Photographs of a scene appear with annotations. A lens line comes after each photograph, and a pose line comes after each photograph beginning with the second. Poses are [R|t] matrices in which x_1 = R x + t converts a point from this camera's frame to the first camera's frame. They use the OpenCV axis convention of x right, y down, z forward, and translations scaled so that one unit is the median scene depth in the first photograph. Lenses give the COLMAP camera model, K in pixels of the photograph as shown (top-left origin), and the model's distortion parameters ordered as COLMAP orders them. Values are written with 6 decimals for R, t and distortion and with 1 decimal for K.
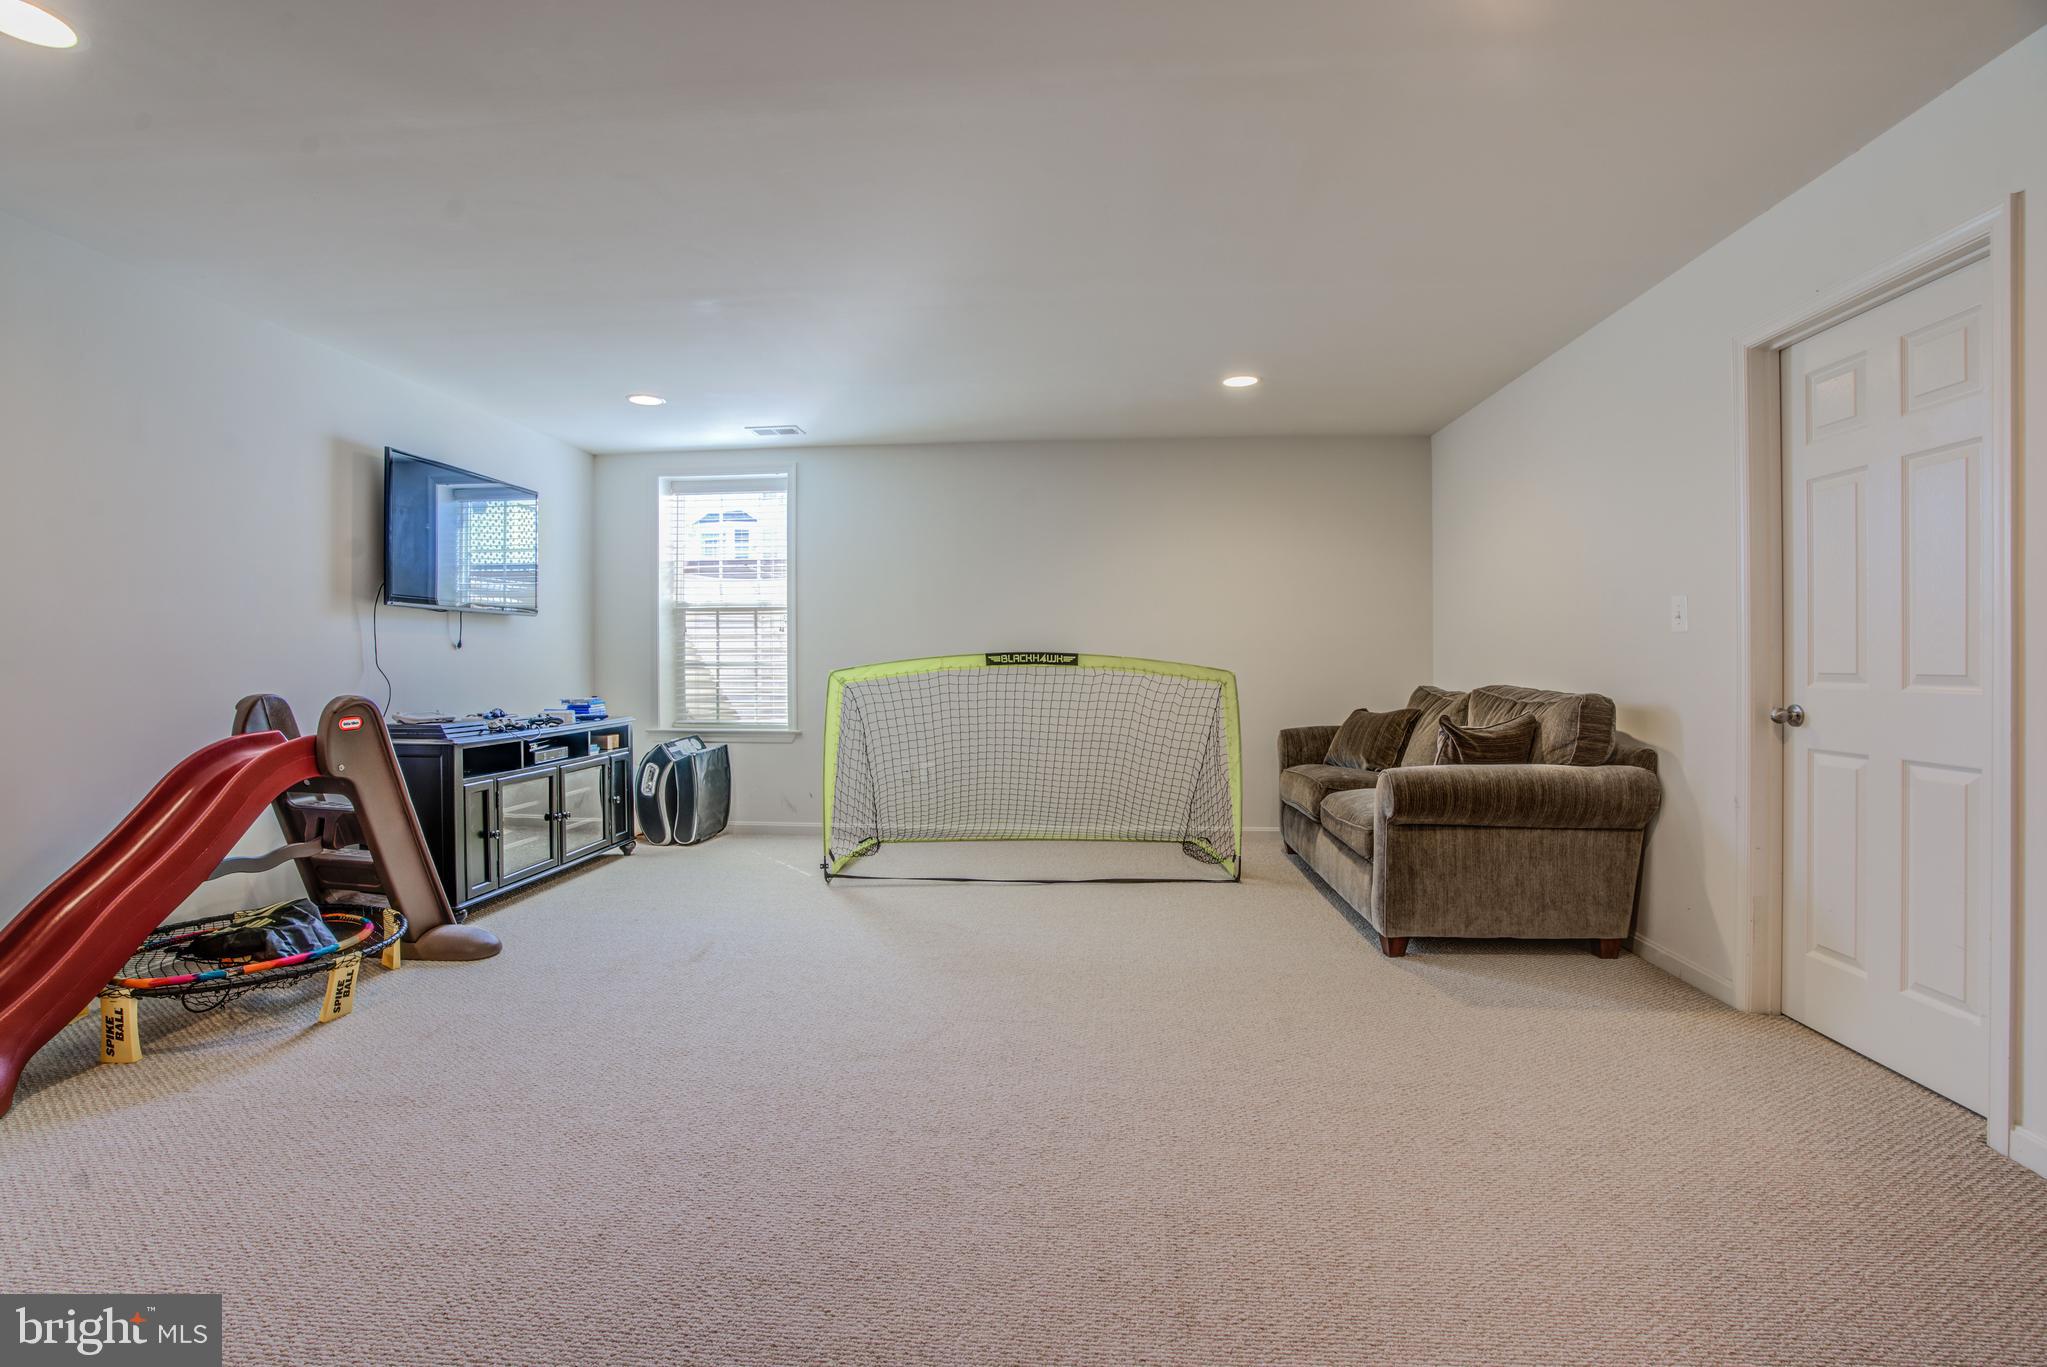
lens RADIAL K [[946.5, 0, 1025.5], [0, 946.5, 670.2], [0, 0, 1]] dist [-0.059878, 0.019485]
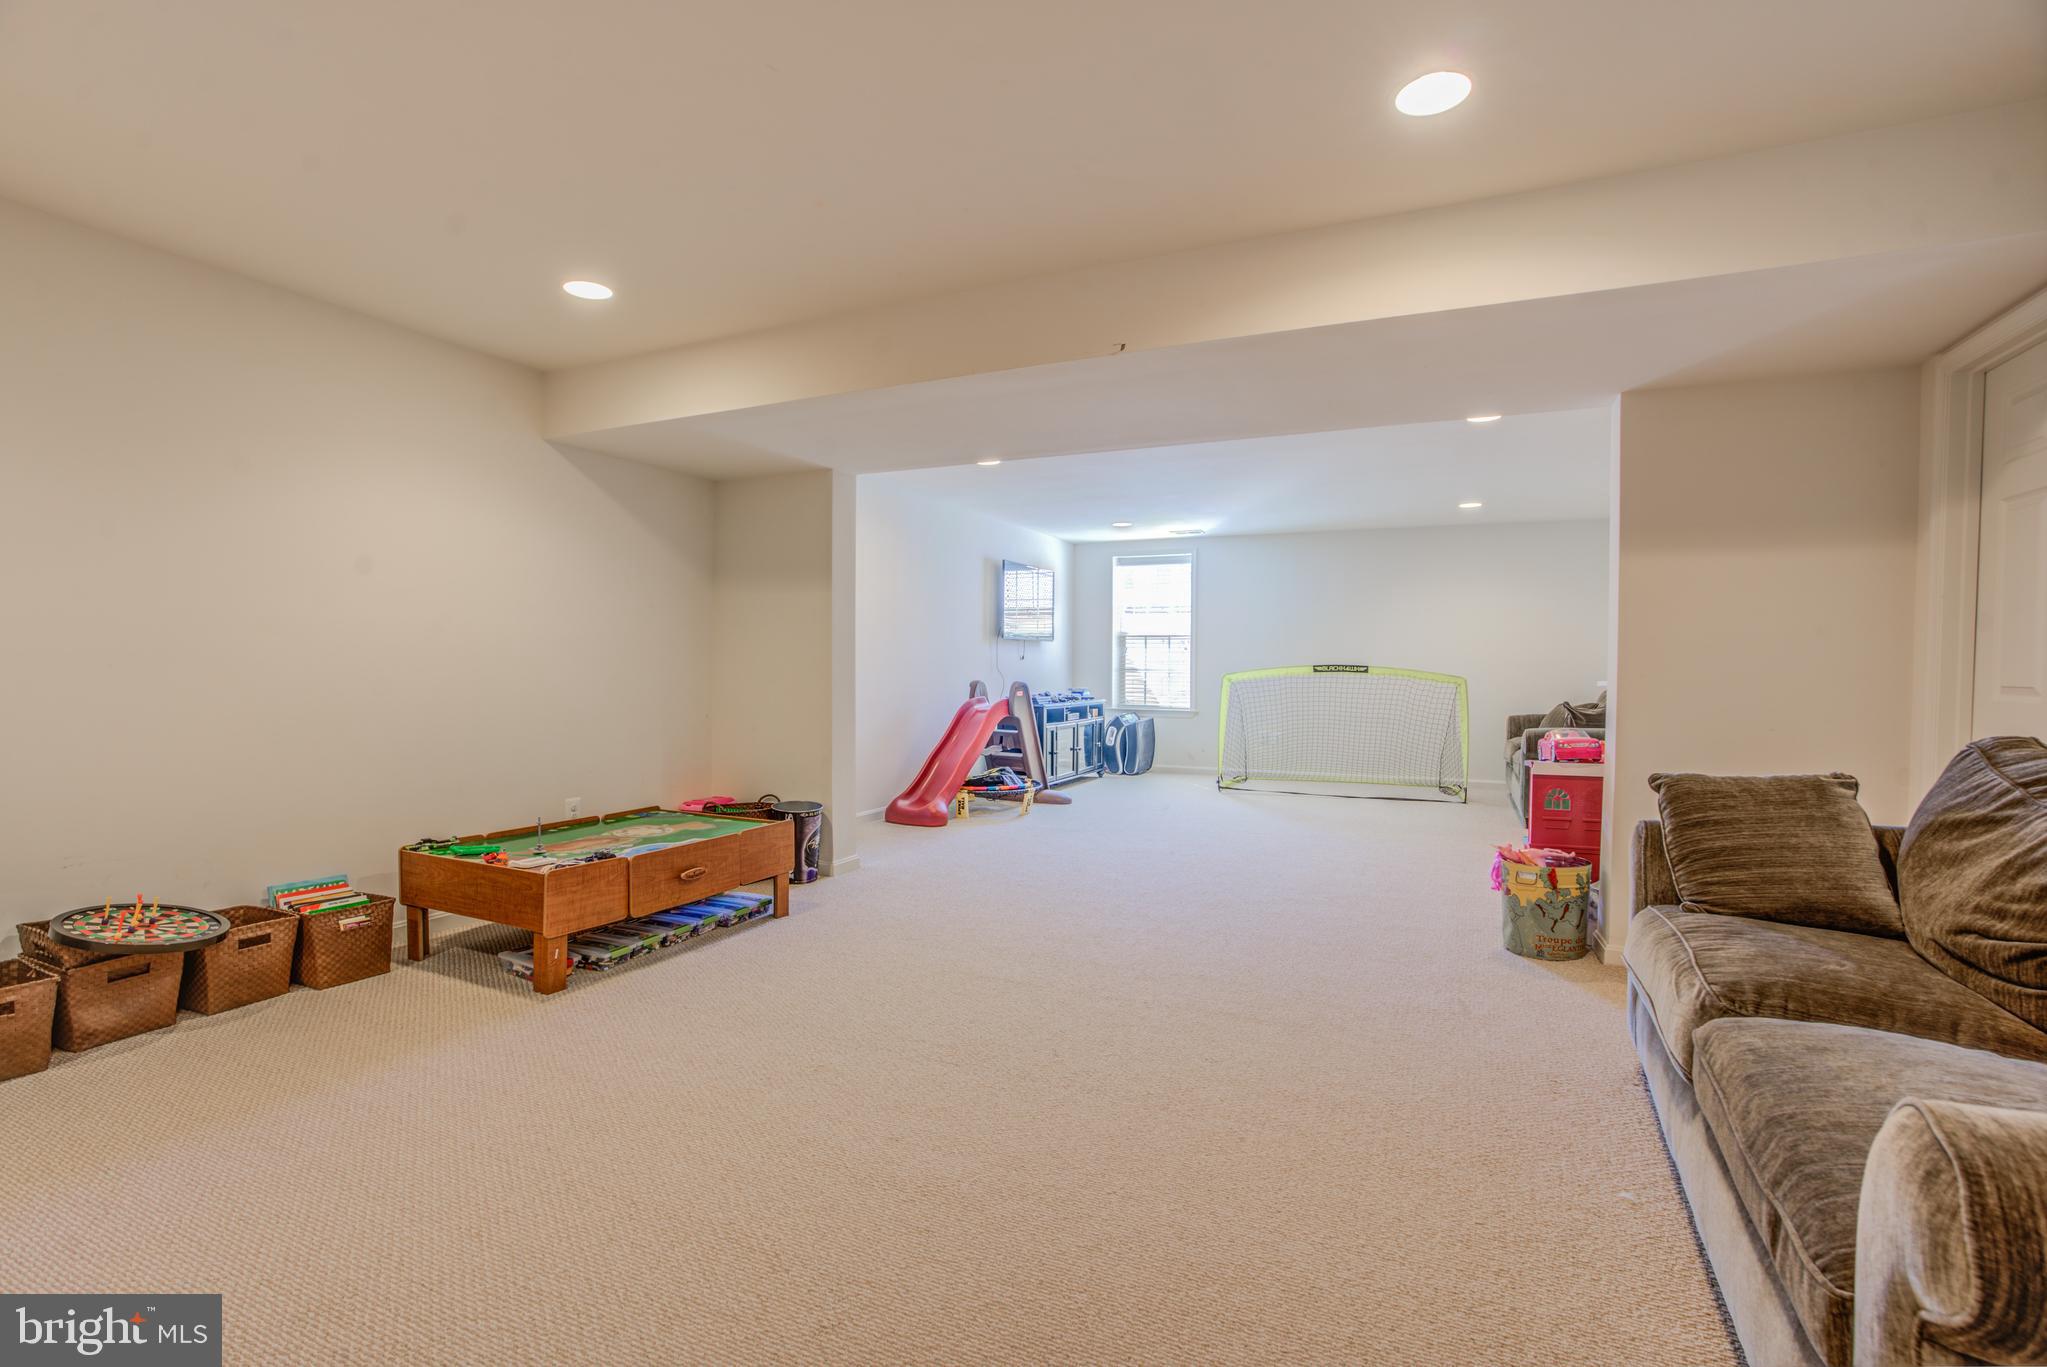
lens RADIAL K [[946.5, 0, 1028.2], [0, 946.5, 680.4], [0, 0, 1]] dist [-0.059878, 0.019485]
pose [[0.939494, 0.016074, -0.342188, 0.051249], [-0.015242, 0.999871, 0.005120, 0.008028], [0.342226, 0.000406, 0.939617, -0.714834]]
